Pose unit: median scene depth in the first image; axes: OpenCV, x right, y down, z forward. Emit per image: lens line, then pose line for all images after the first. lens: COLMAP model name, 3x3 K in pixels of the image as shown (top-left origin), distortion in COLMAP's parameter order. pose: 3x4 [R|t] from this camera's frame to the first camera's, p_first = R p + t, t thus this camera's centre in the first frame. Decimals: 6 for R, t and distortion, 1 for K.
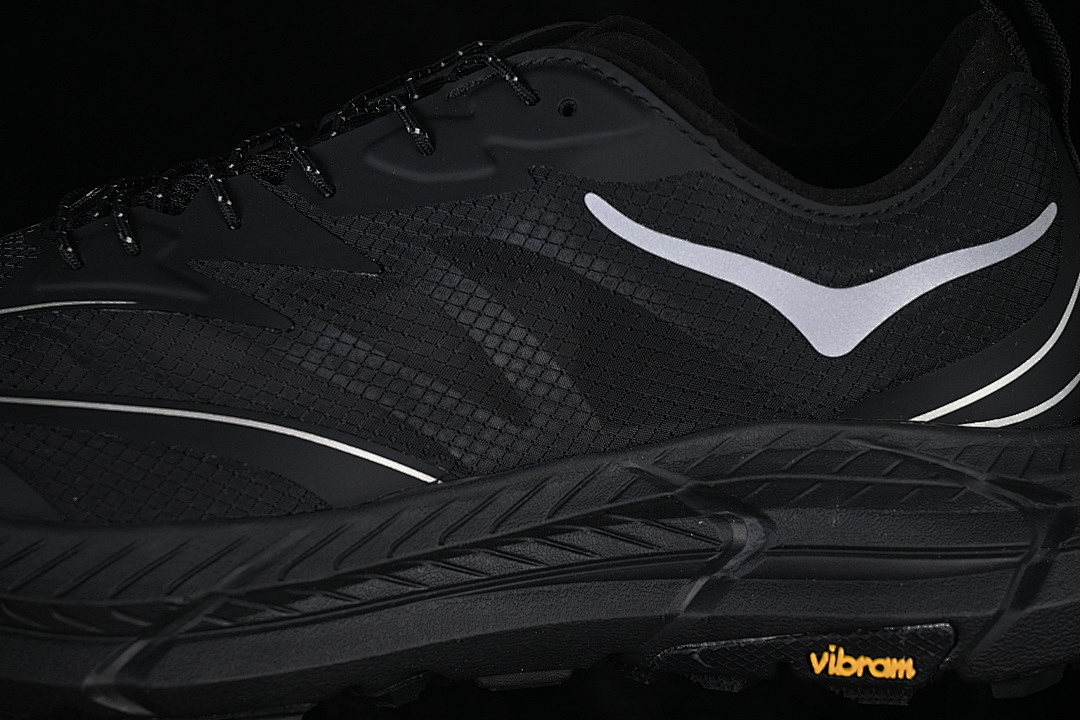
lens RADIAL K [[2350.1, 0, 545.0], [0, 2350.1, 357.3], [0, 0, 1]] dist [0.000495, 0.000000]
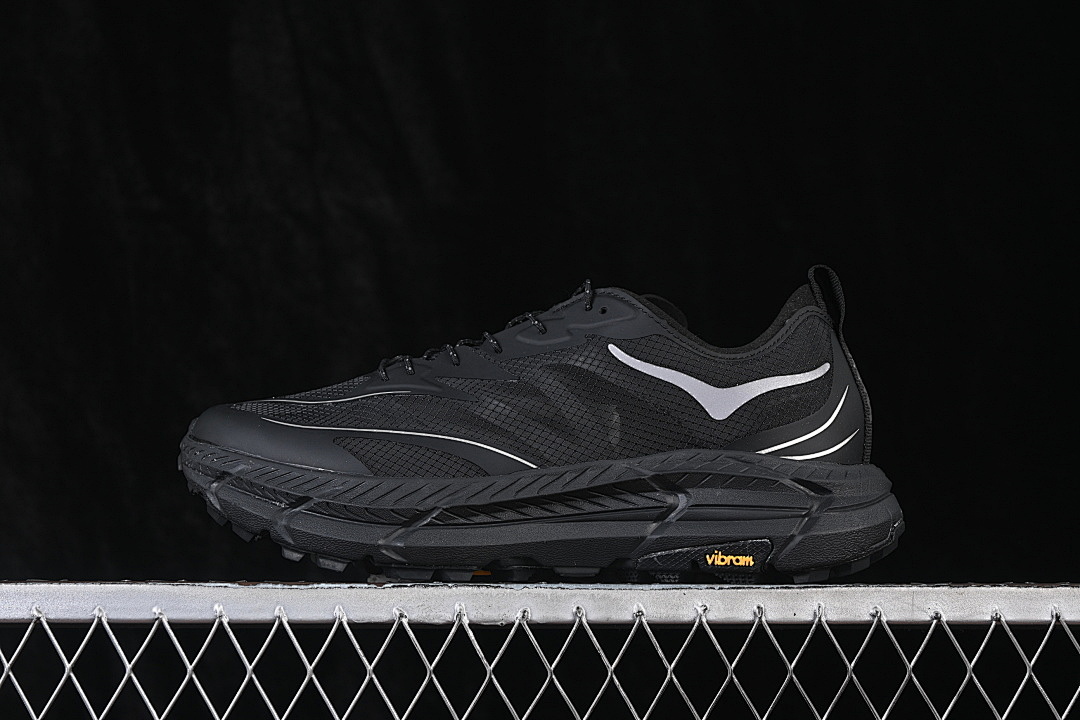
lens RADIAL K [[2350.1, 0, 539.4], [0, 2350.1, 358.8], [0, 0, 1]] dist [0.000495, 0.000000]
pose [[0.990952, 0.012250, -0.133658, 0.248999], [-0.050086, 0.957641, -0.283575, 0.578079], [0.124523, 0.287704, 0.949590, -1.135005]]
